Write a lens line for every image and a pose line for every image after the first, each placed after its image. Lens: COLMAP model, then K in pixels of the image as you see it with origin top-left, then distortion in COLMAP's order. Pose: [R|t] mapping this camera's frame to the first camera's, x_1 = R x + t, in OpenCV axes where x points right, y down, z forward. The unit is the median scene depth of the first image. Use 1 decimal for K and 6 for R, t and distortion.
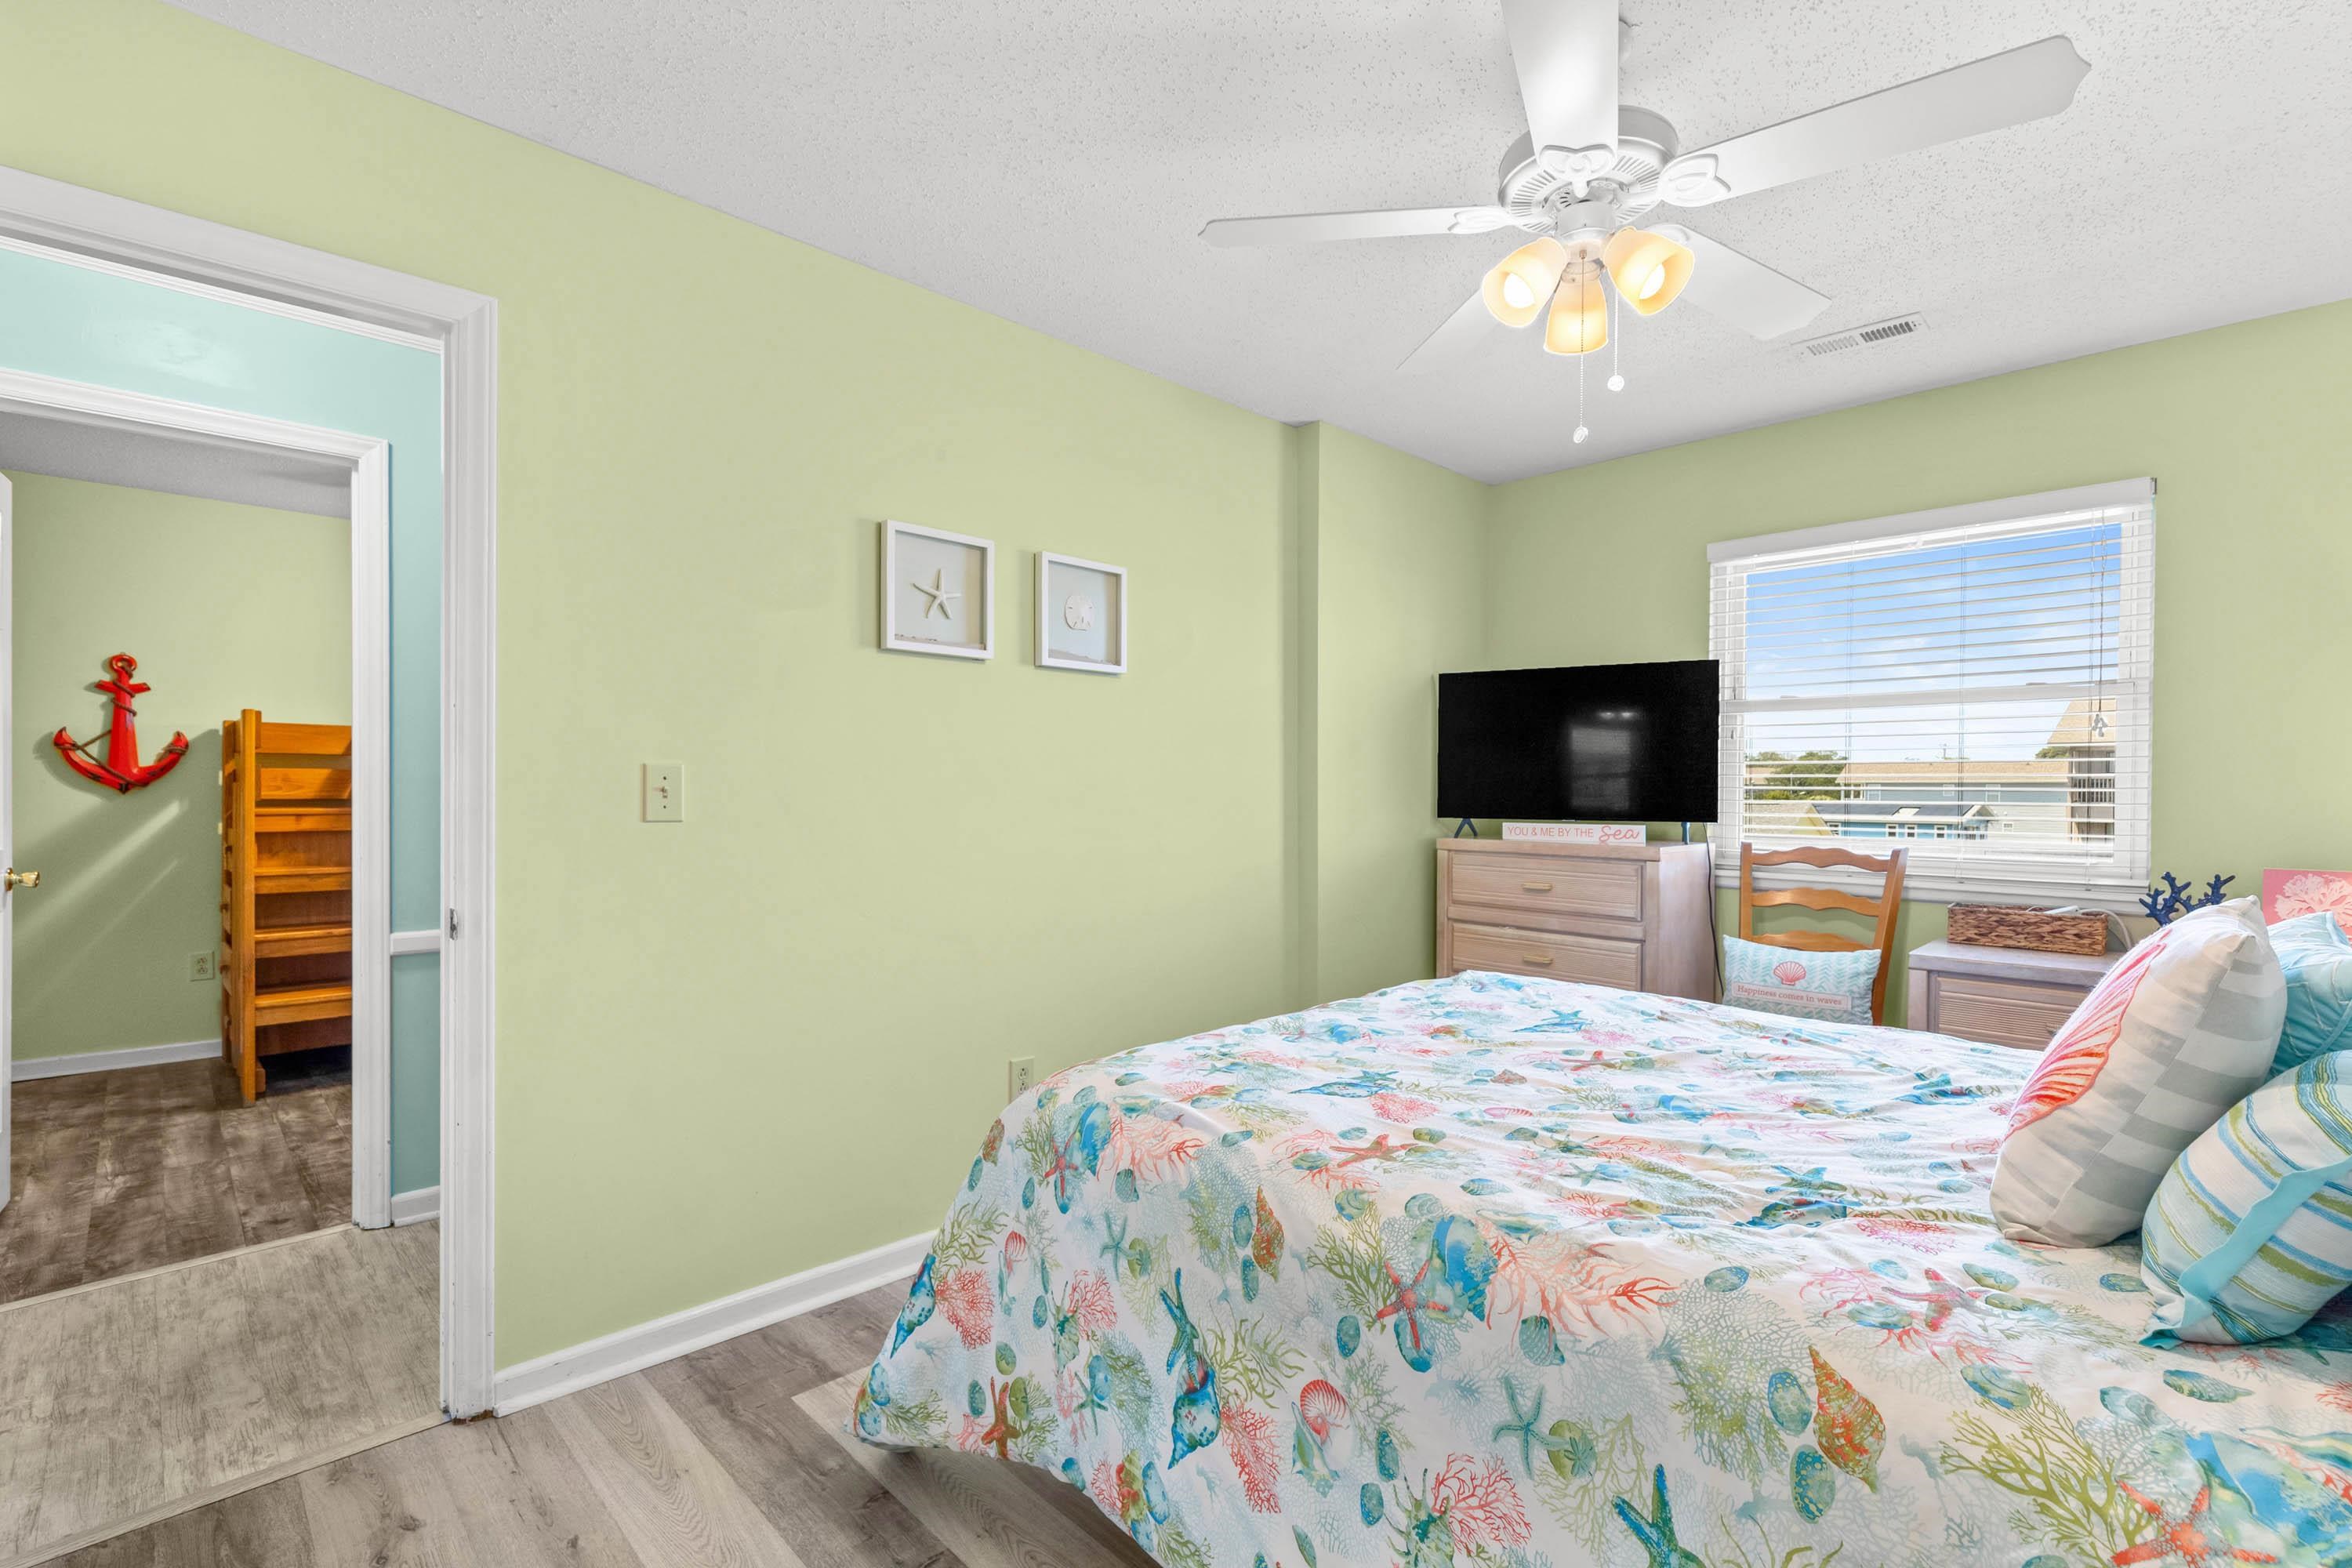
lens RADIAL K [[1063.6, 0, 1182.8], [0, 1063.6, 786.0], [0, 0, 1]] dist [0.005527, -0.000163]
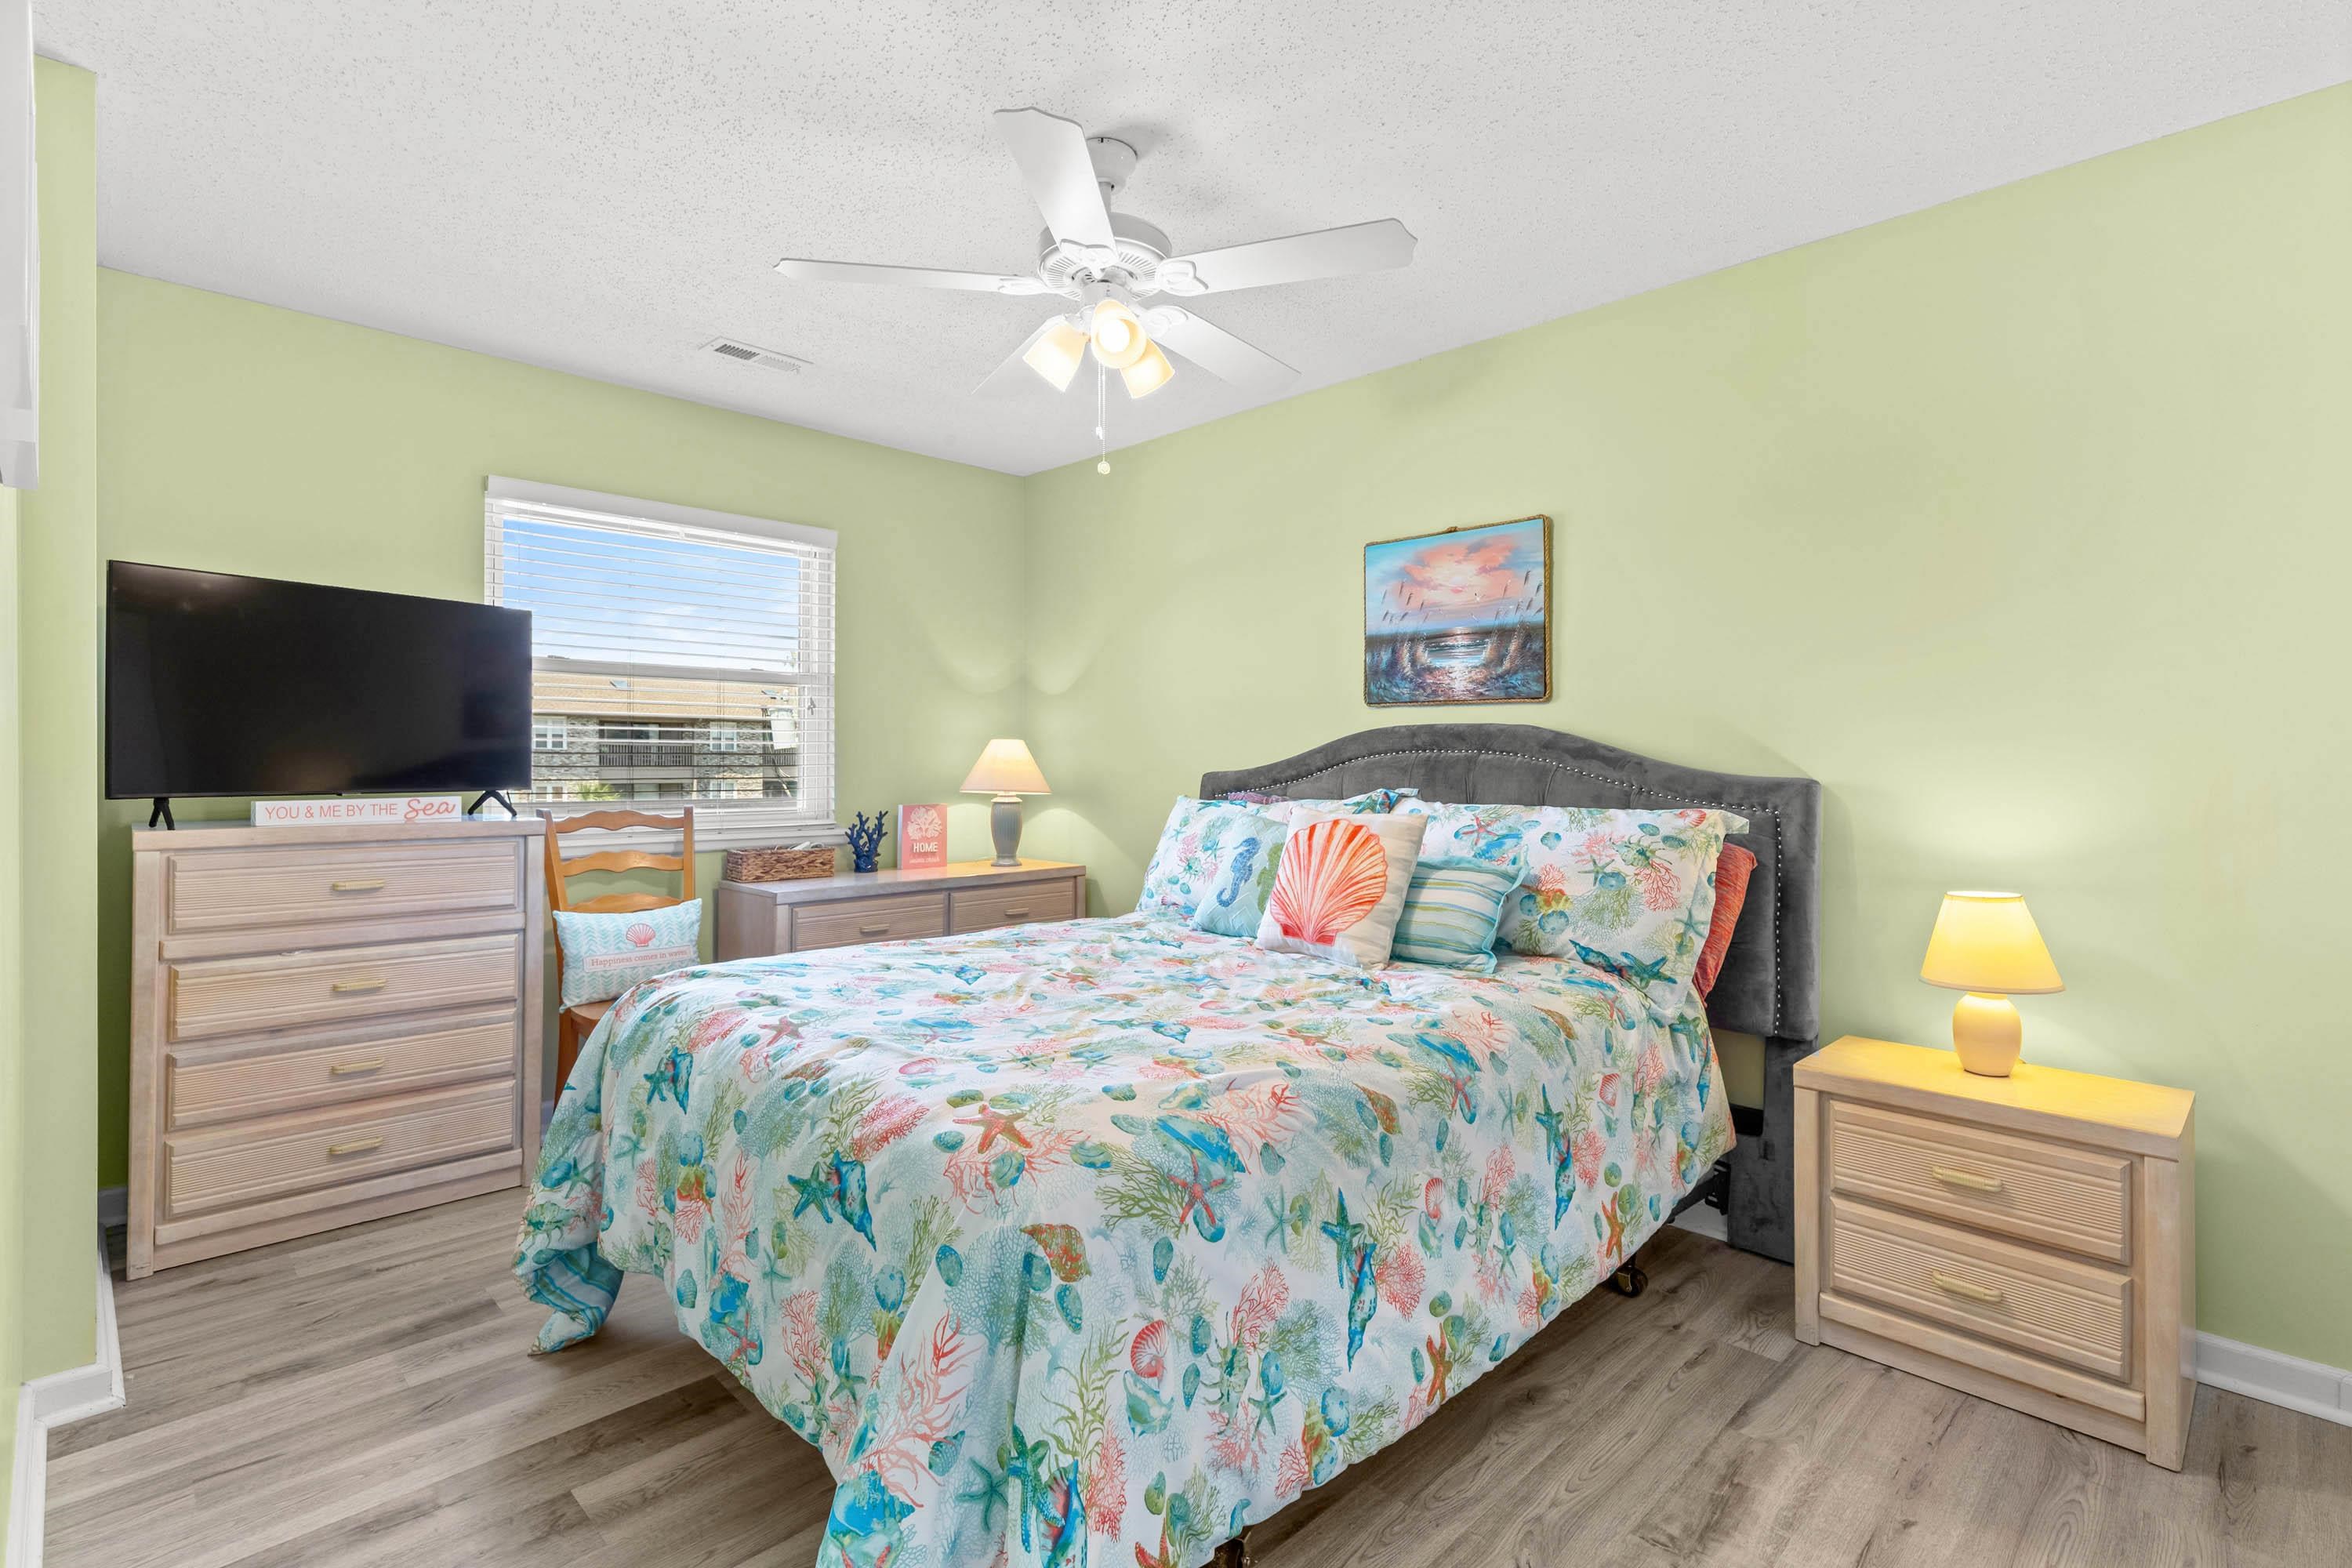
lens RADIAL K [[1104.0, 0, 1170.2], [0, 1104.0, 752.8], [0, 0, 1]] dist [0.018690, -0.001003]
pose [[-0.001504, 0.003076, 0.999994, -0.988713], [-0.004909, 0.999983, -0.003083, 0.006809], [-0.999987, -0.004913, -0.001489, 1.014500]]
